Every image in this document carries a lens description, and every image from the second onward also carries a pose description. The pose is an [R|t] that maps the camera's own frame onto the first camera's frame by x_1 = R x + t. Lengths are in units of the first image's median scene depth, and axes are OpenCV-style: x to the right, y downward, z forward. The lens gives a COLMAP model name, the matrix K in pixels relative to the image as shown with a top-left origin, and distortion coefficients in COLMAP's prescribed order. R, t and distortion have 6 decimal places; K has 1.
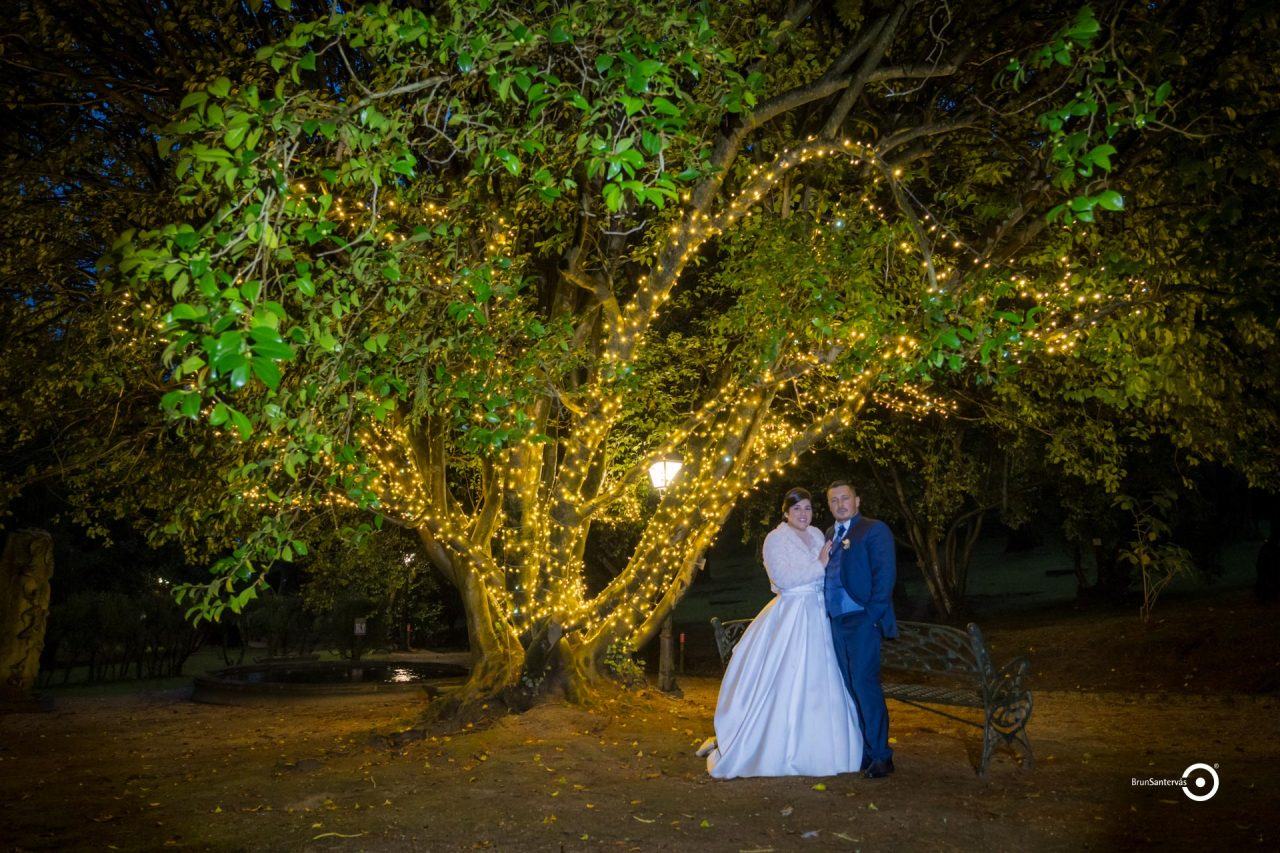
lens RADIAL K [[972.2, 0, 653.4], [0, 972.2, 426.3], [0, 0, 1]] dist [-0.004457, 0.003315]
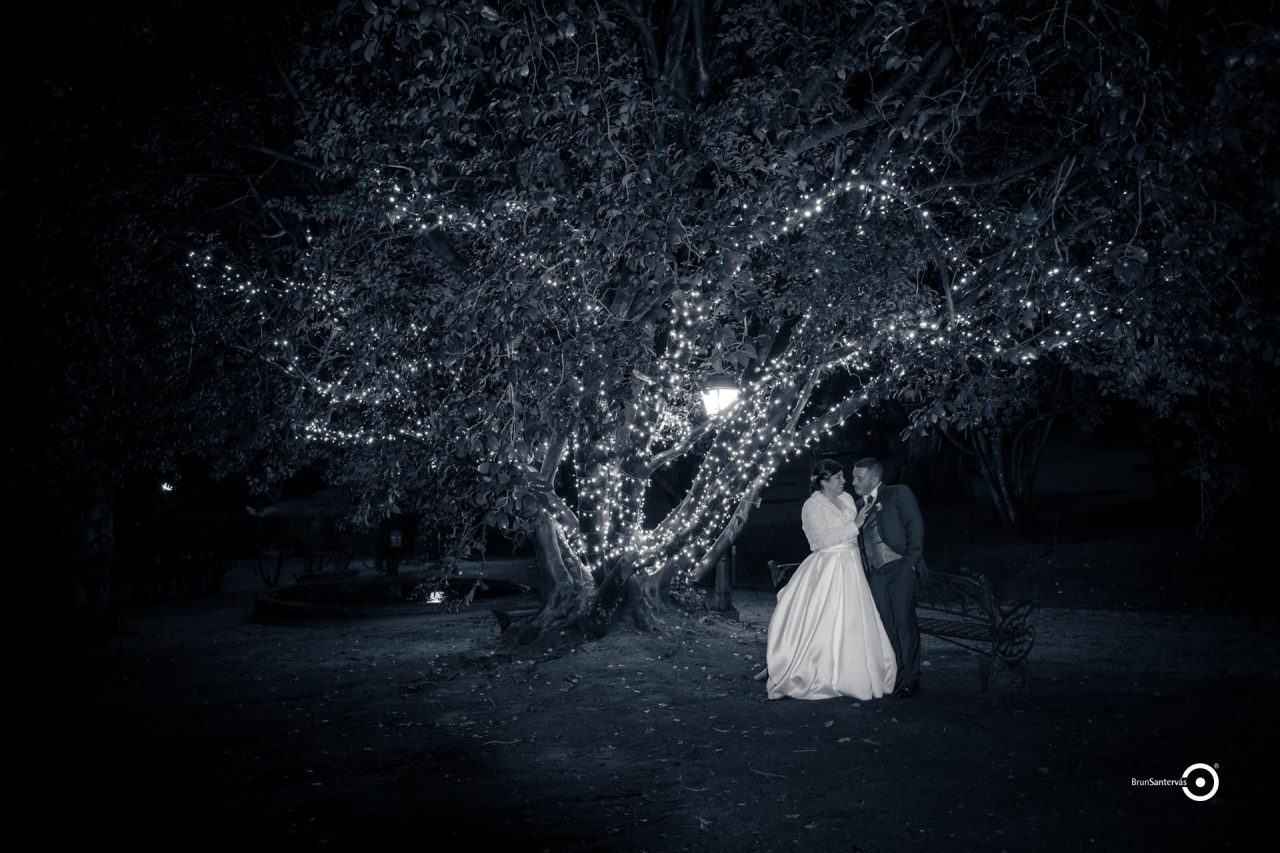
lens RADIAL K [[1256.2, 0, 640.0], [0, 1256.2, 426.5], [0, 0, 1]] dist [0.006114, 0.010002]
pose [[0.999327, -0.013999, -0.033899, -0.034712], [0.018838, 0.988965, 0.146944, -0.160123], [0.031468, -0.147484, 0.988564, -0.394238]]
